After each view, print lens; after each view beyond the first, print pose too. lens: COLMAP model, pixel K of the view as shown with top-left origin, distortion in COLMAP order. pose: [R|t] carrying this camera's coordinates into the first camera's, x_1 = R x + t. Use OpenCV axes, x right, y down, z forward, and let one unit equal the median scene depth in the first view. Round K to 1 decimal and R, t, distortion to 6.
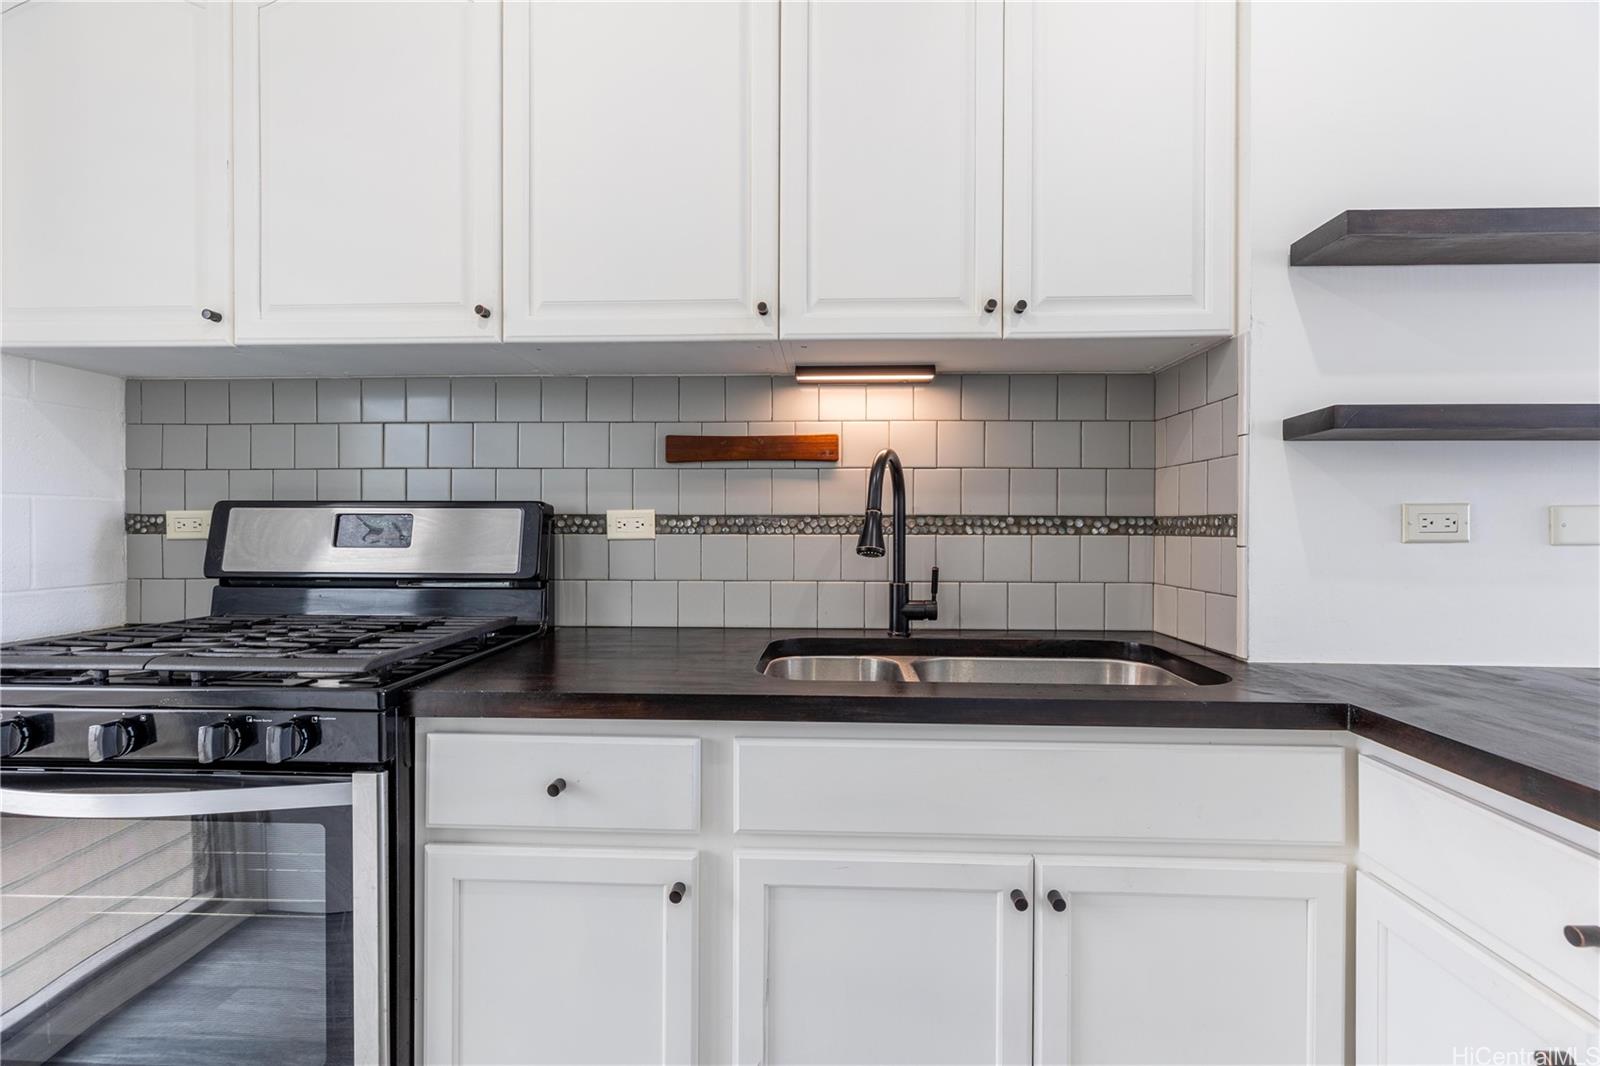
lens RADIAL K [[767.0, 0, 799.5], [0, 767.0, 515.1], [0, 0, 1]] dist [0.000518, 0.000061]
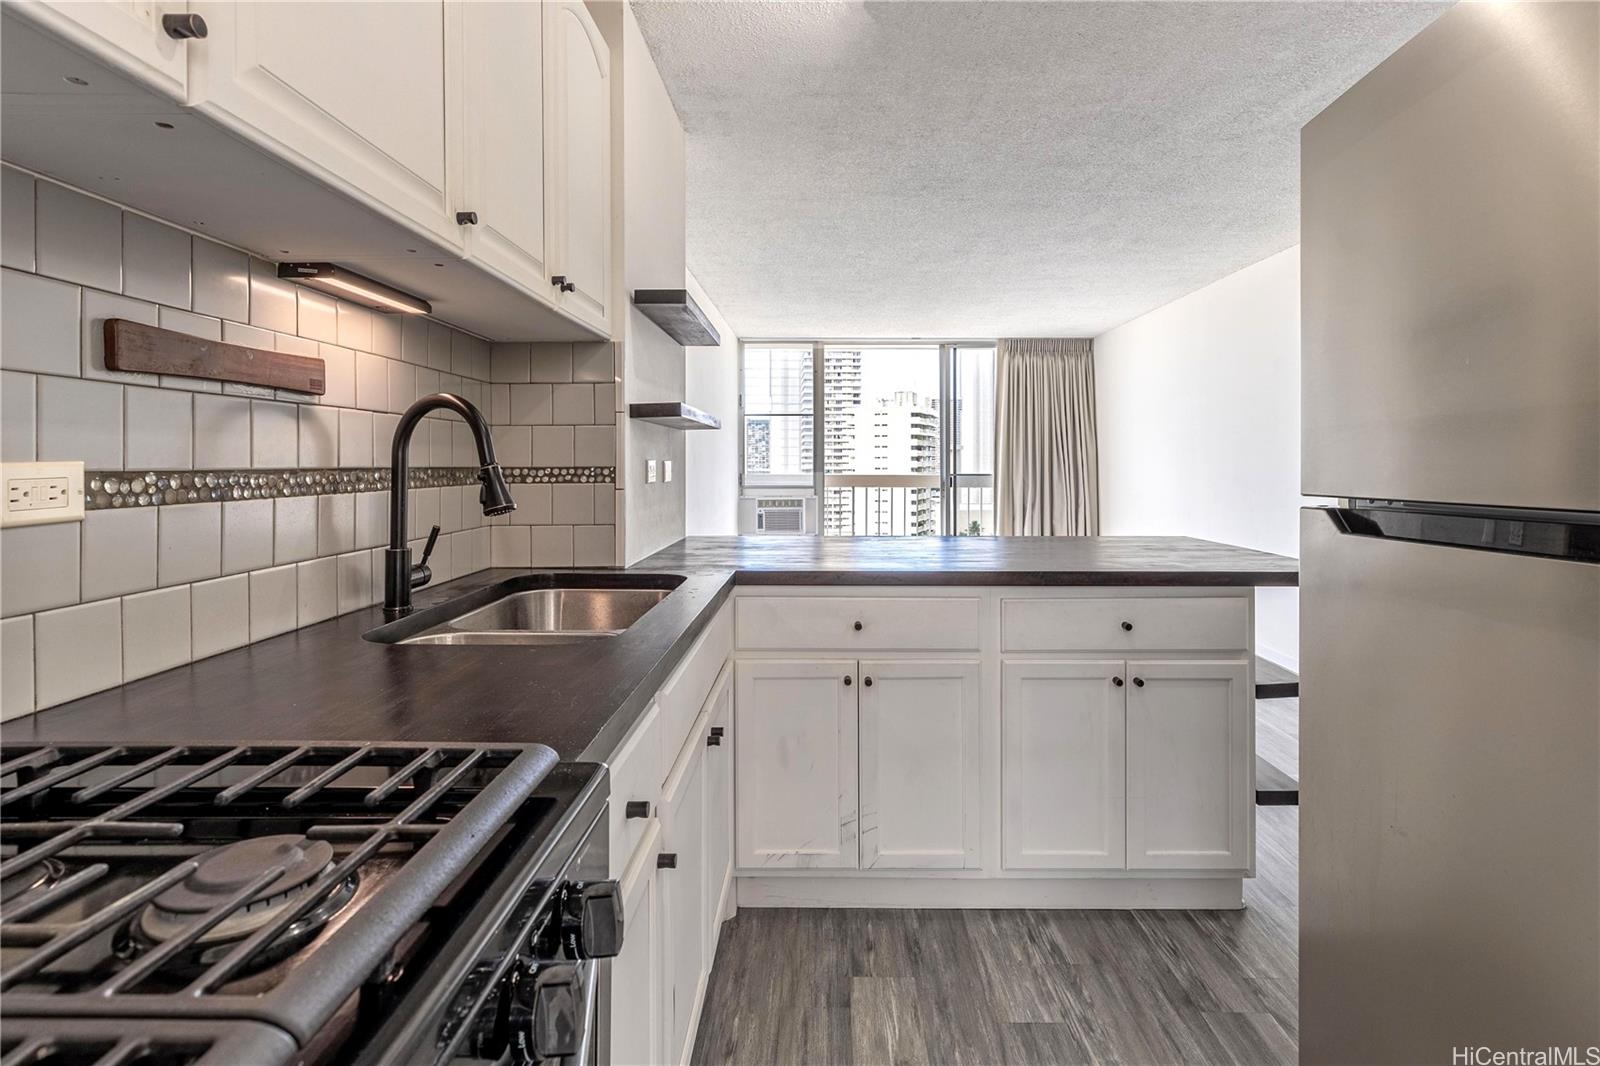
lens RADIAL K [[753.3, 0, 802.4], [0, 753.3, 464.3], [0, 0, 1]] dist [0.000000, -0.000016]
pose [[-0.015709, -0.002629, 0.999873, -0.686653], [0.009256, 0.999953, 0.002775, -0.001920], [-0.999834, 0.009299, -0.015683, 0.538451]]
